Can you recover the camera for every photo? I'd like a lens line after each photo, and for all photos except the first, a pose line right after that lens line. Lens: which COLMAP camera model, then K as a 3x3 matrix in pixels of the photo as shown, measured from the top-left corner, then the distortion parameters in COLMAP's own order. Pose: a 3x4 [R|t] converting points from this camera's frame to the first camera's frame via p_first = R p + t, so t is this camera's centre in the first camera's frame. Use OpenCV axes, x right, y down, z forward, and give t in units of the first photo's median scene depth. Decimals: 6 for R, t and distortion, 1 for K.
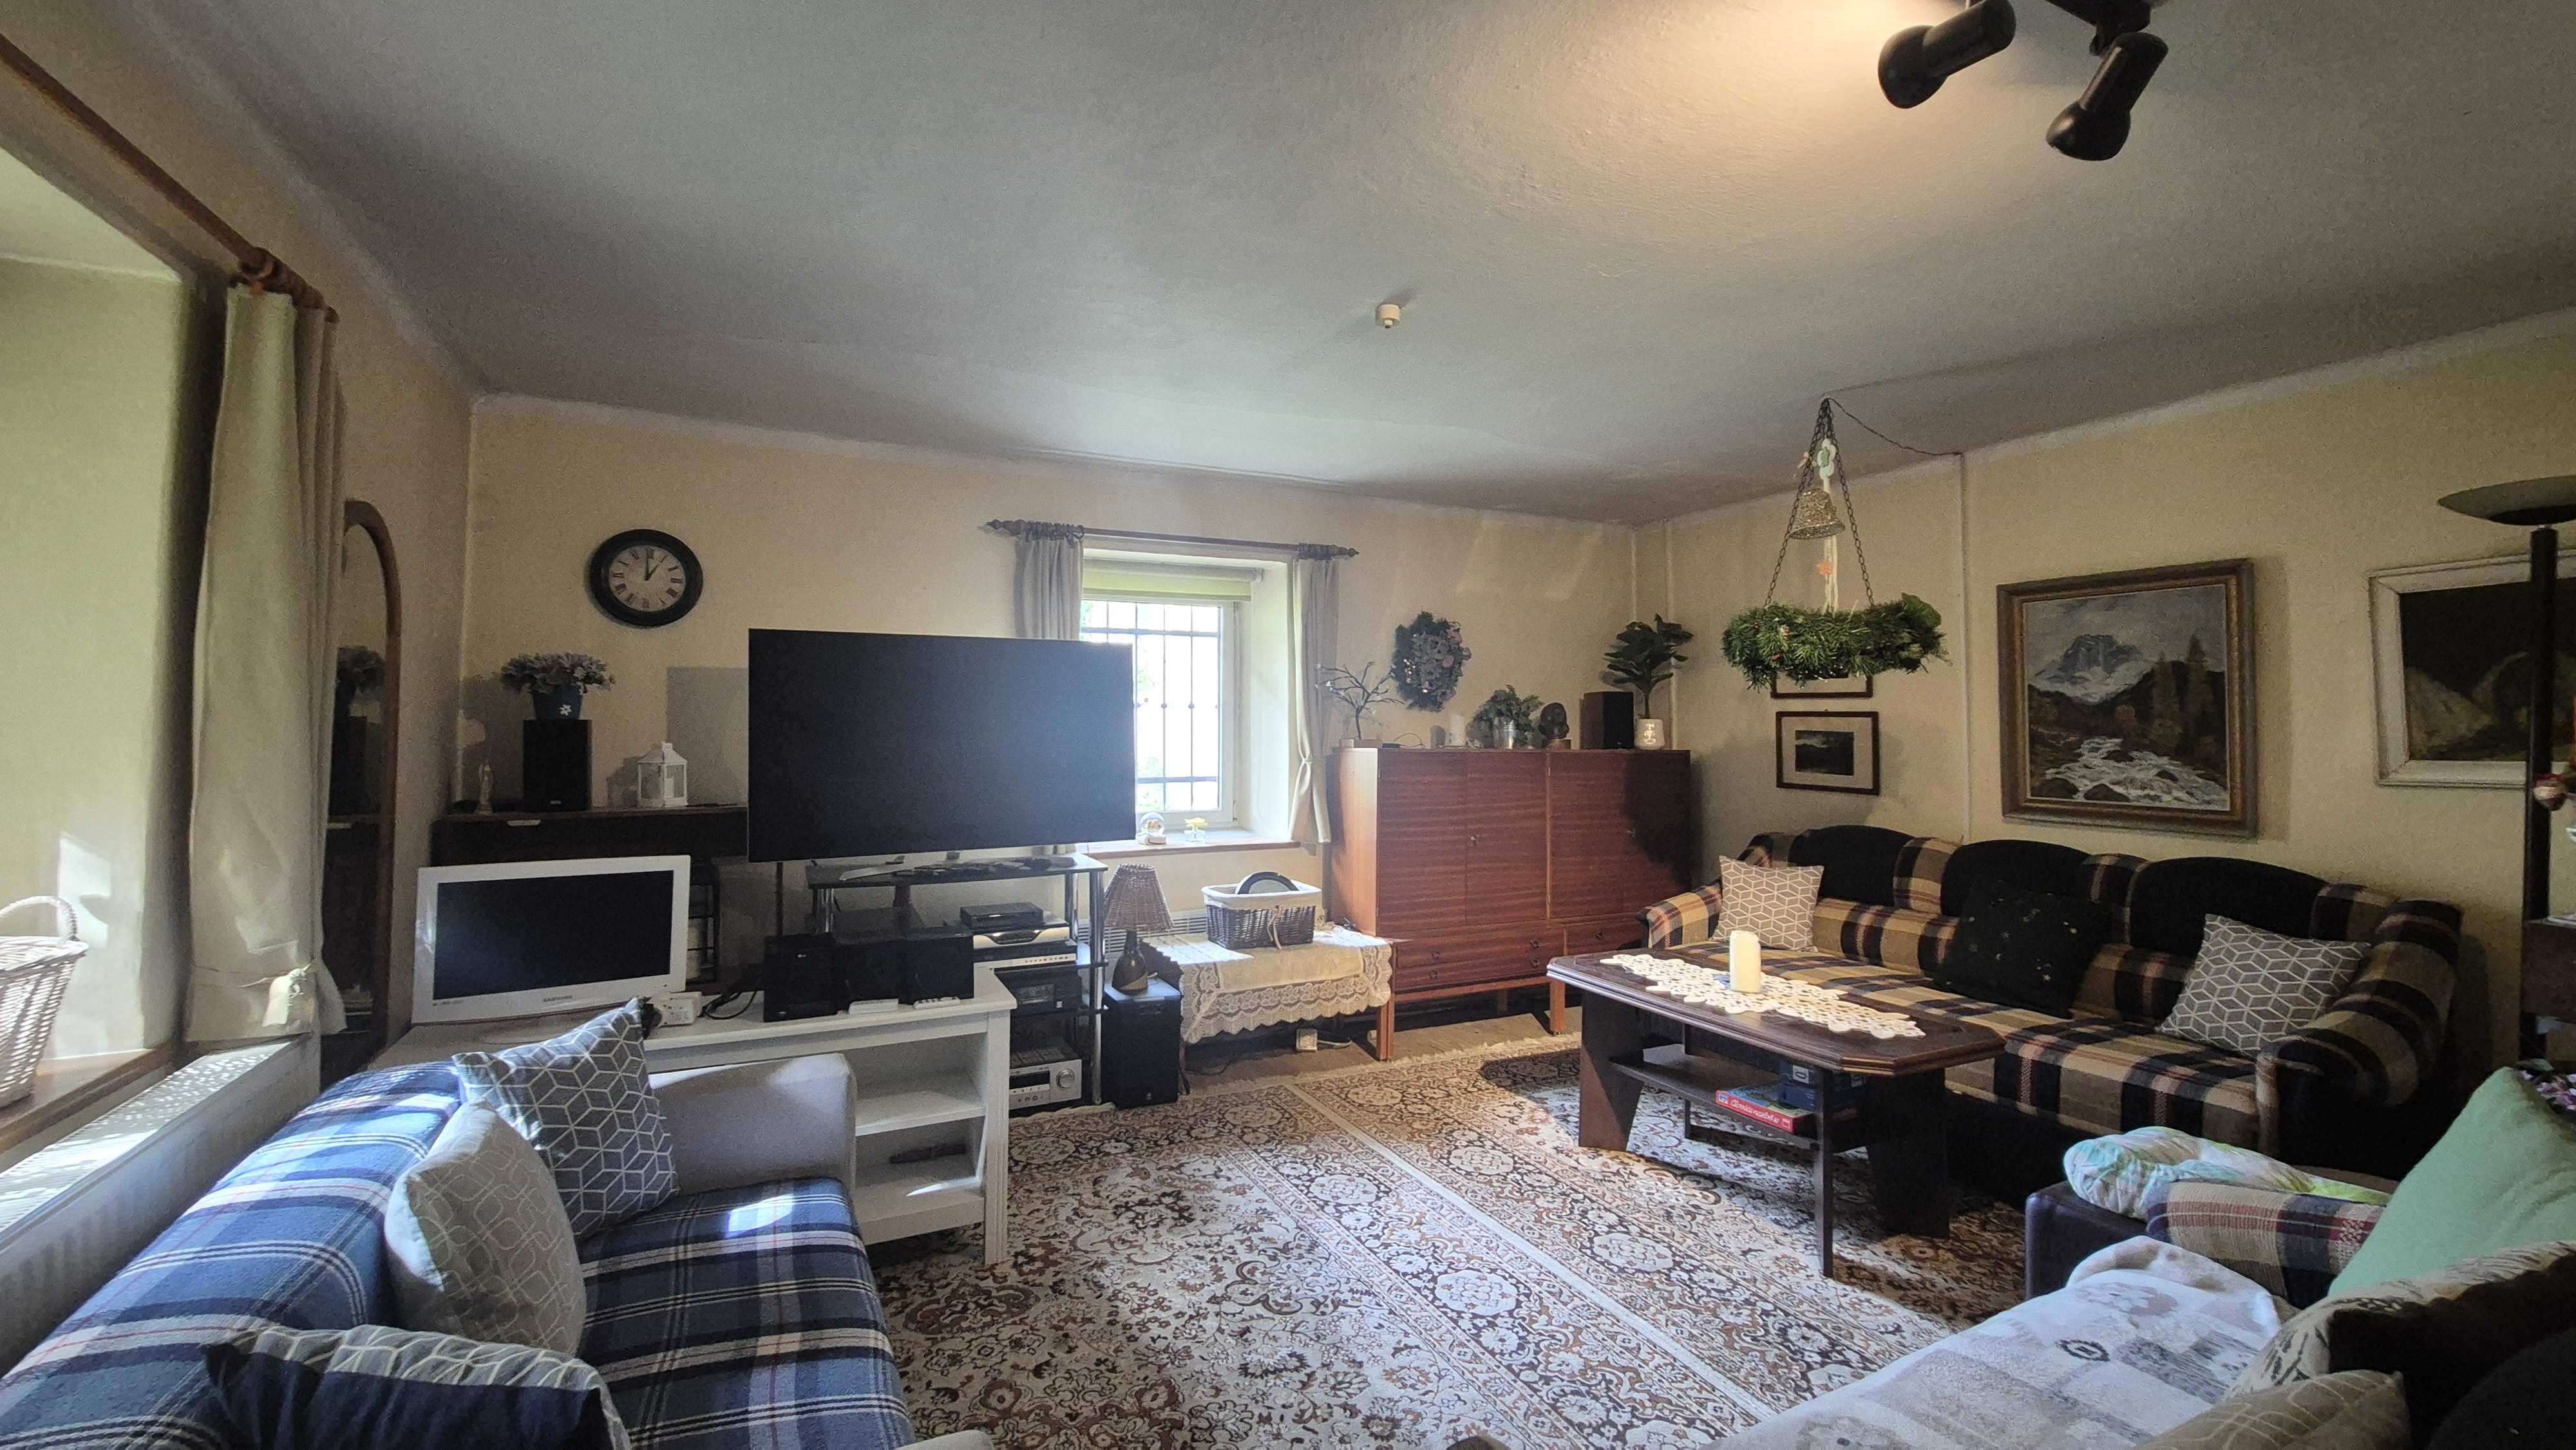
lens RADIAL K [[1052.1, 0, 1284.9], [0, 1052.1, 712.0], [0, 0, 1]] dist [-0.001017, 0.000705]
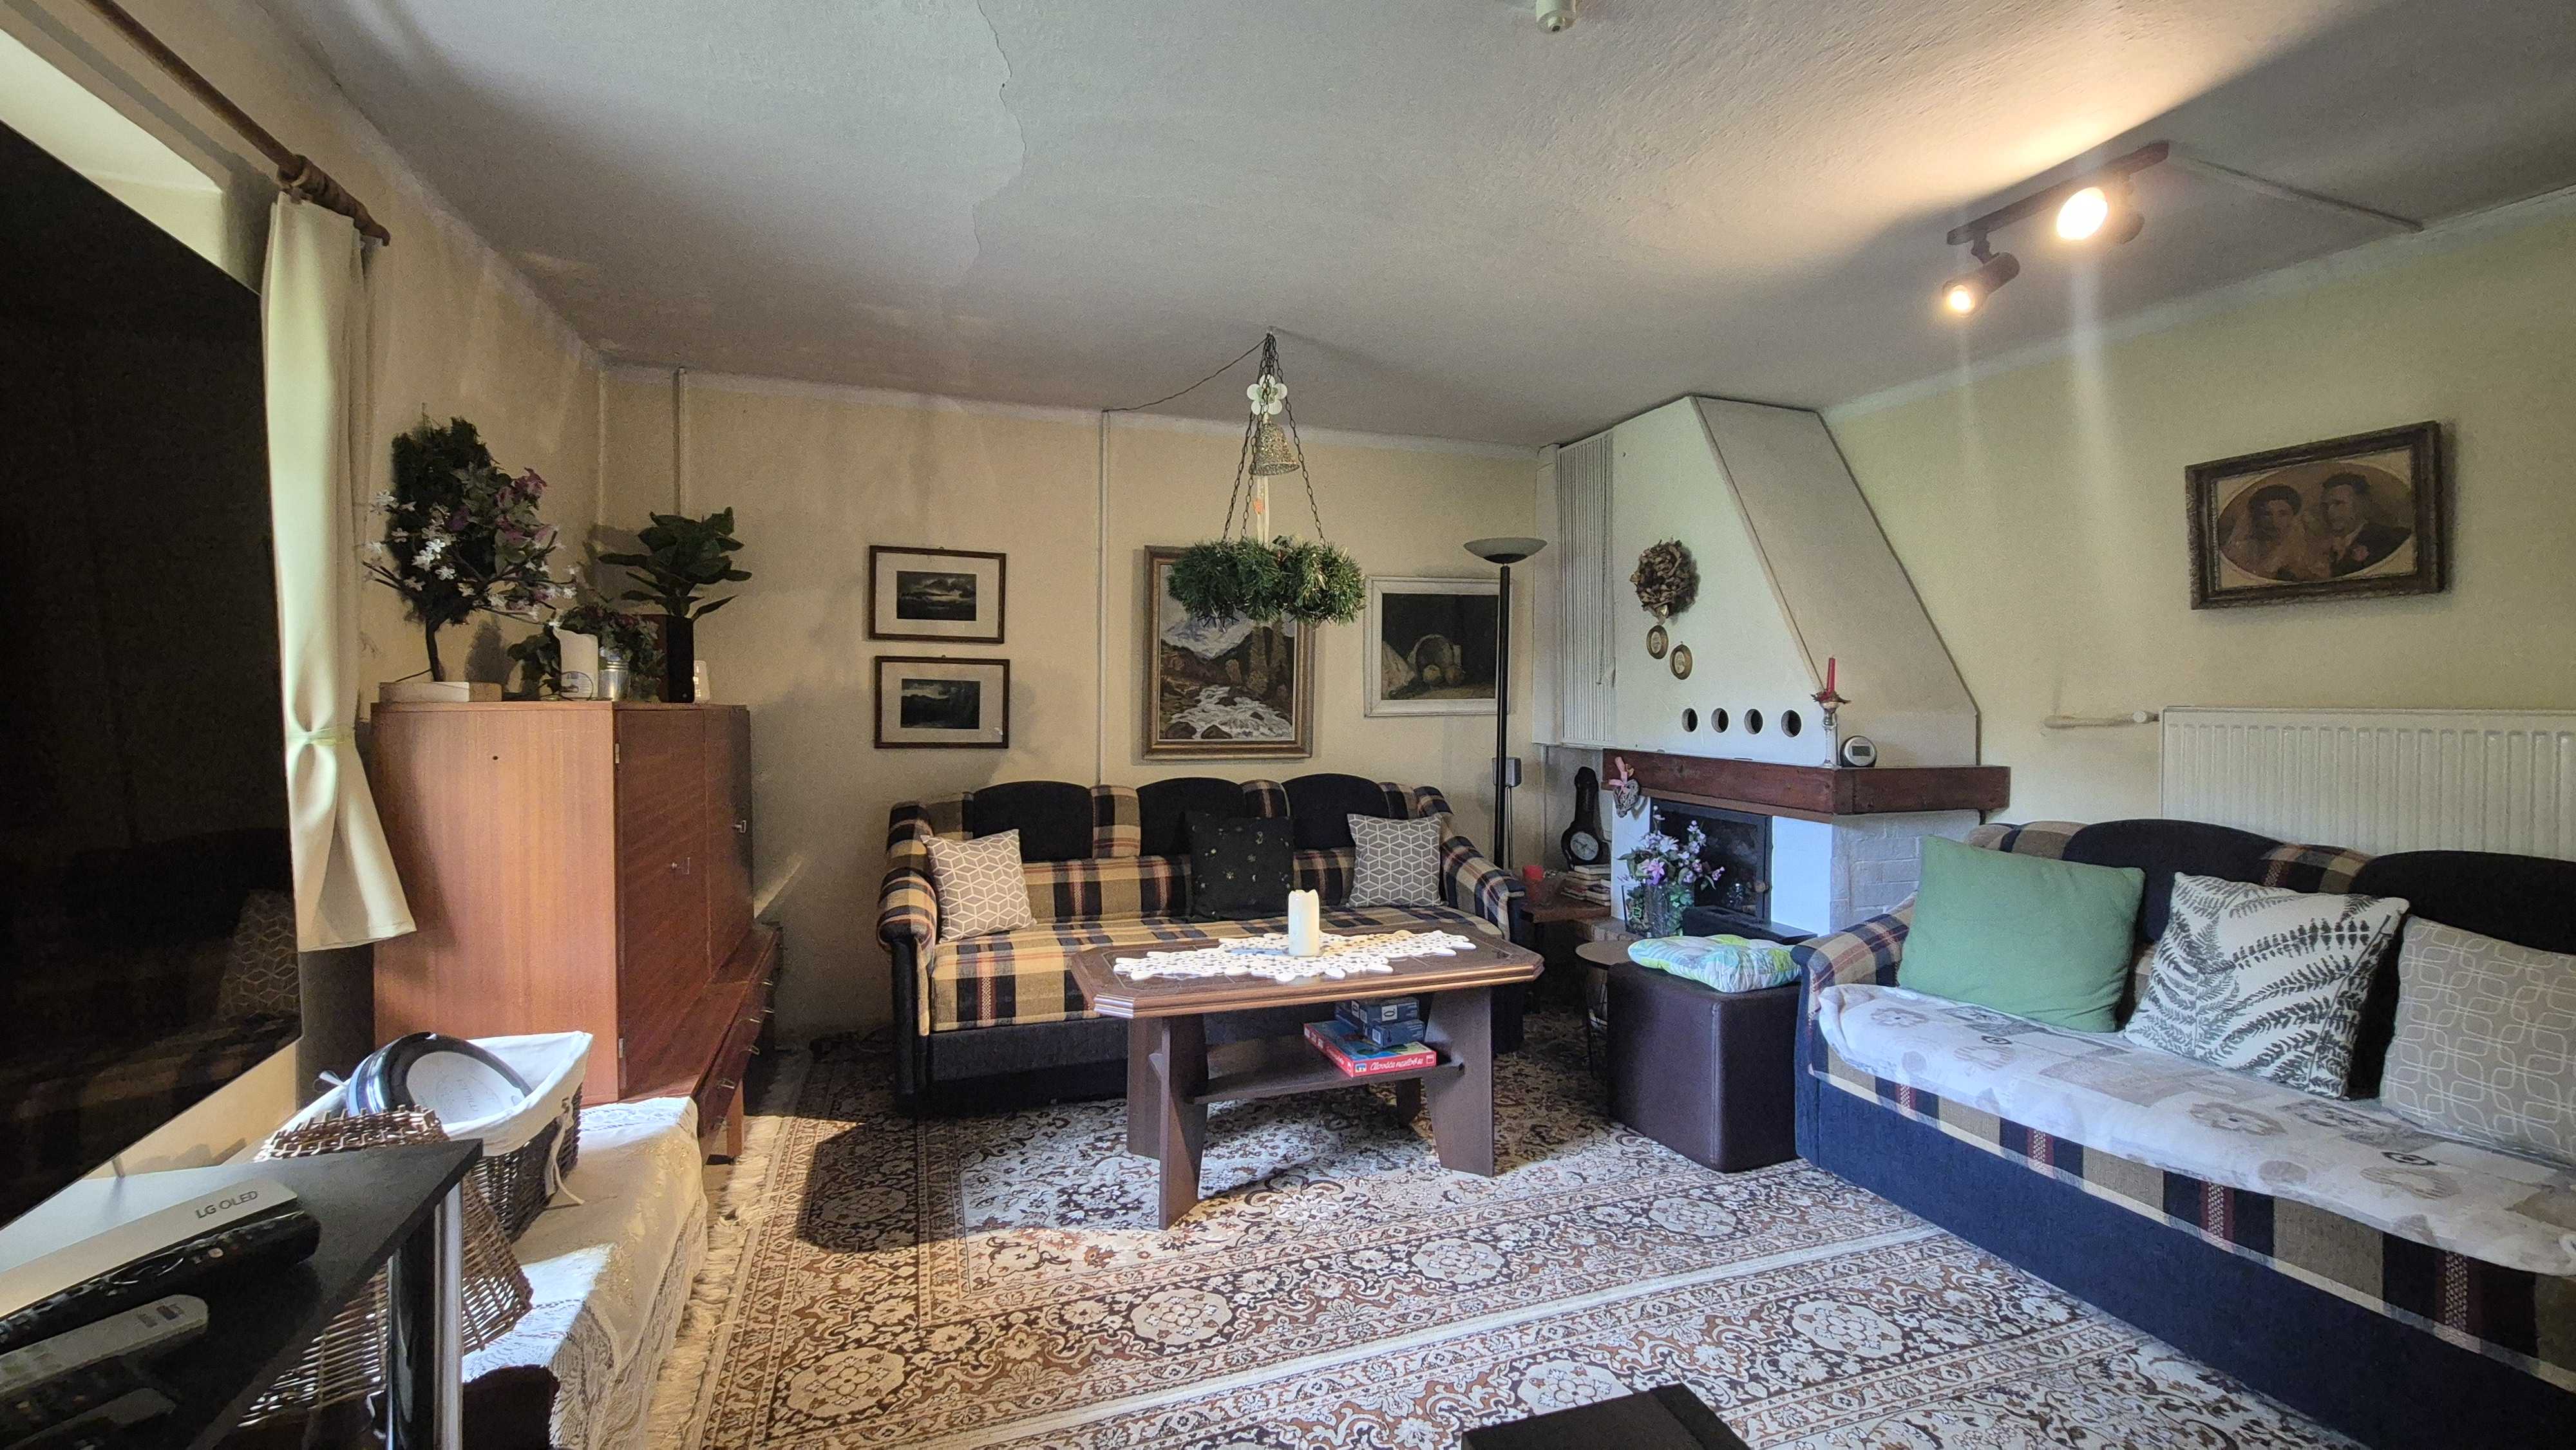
lens RADIAL K [[1052.1, 0, 1281.6], [0, 1052.1, 713.3], [0, 0, 1]] dist [-0.001017, 0.000705]
pose [[0.119099, -0.015727, 0.992758, -0.408597], [-0.016896, 0.999698, 0.017864, 0.032316], [-0.992739, -0.018901, 0.118797, 0.778355]]
